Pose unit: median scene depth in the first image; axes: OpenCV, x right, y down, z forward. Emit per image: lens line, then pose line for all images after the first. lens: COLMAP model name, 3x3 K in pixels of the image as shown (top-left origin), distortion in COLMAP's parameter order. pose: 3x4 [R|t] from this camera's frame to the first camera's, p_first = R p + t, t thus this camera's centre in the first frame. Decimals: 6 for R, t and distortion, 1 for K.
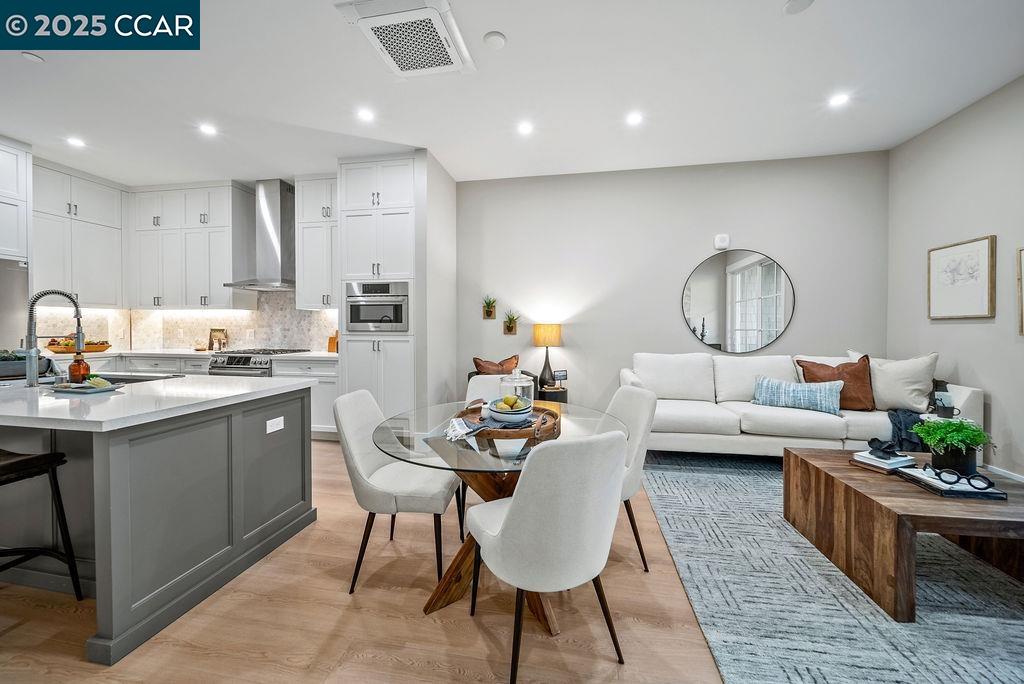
lens RADIAL K [[365.0, 0, 518.3], [0, 365.0, 334.1], [0, 0, 1]] dist [-0.002095, -0.000608]
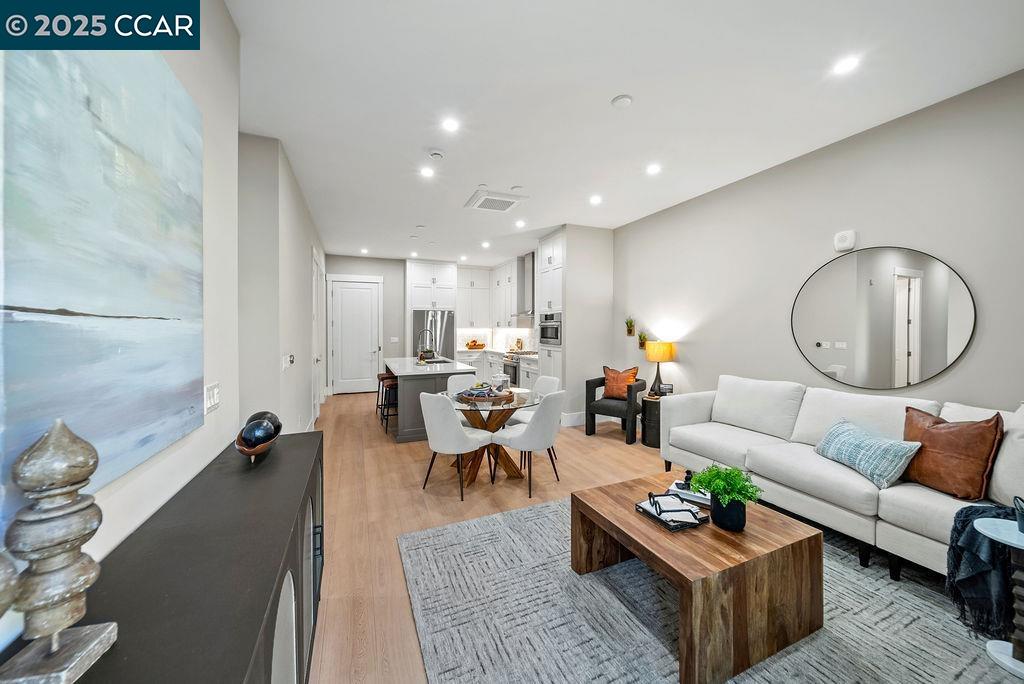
lens RADIAL K [[365.0, 0, 518.3], [0, 365.0, 334.1], [0, 0, 1]] dist [-0.002095, -0.000608]
pose [[0.553709, 0.009557, -0.832655, 0.810470], [-0.011541, 0.999926, 0.003803, -0.052550], [0.832630, 0.007504, 0.553779, 0.006647]]
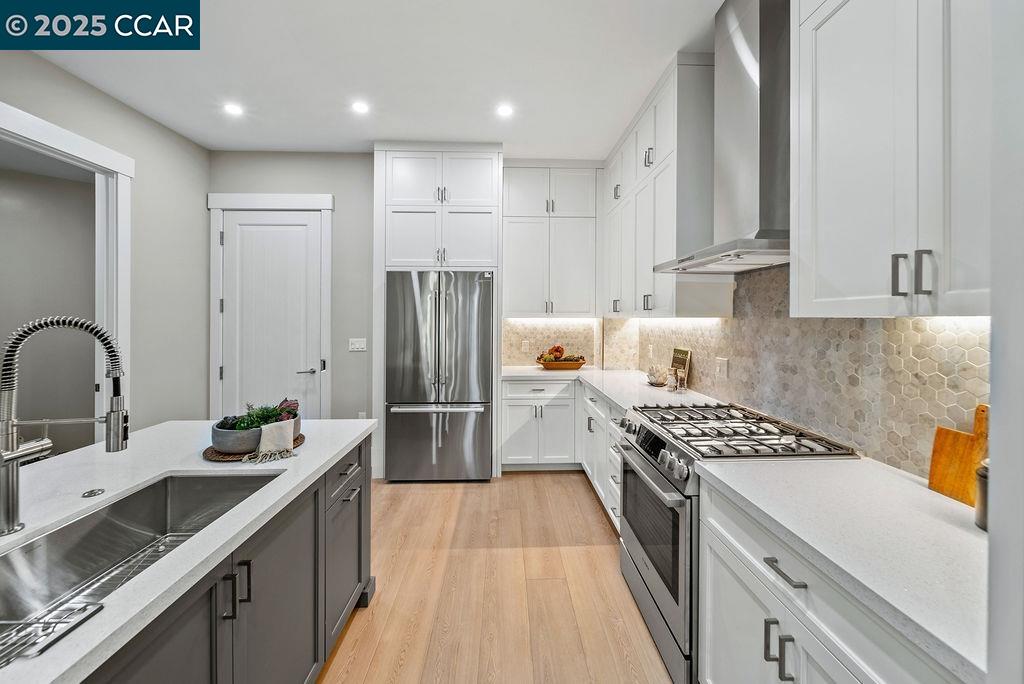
lens RADIAL K [[373.1, 0, 514.7], [0, 373.1, 319.0], [0, 0, 1]] dist [-0.000344, -0.000215]
pose [[0.200134, -0.003722, -0.979762, -0.379825], [-0.018505, 0.999800, -0.007578, -0.065436], [0.979594, 0.019647, 0.200025, 0.772301]]
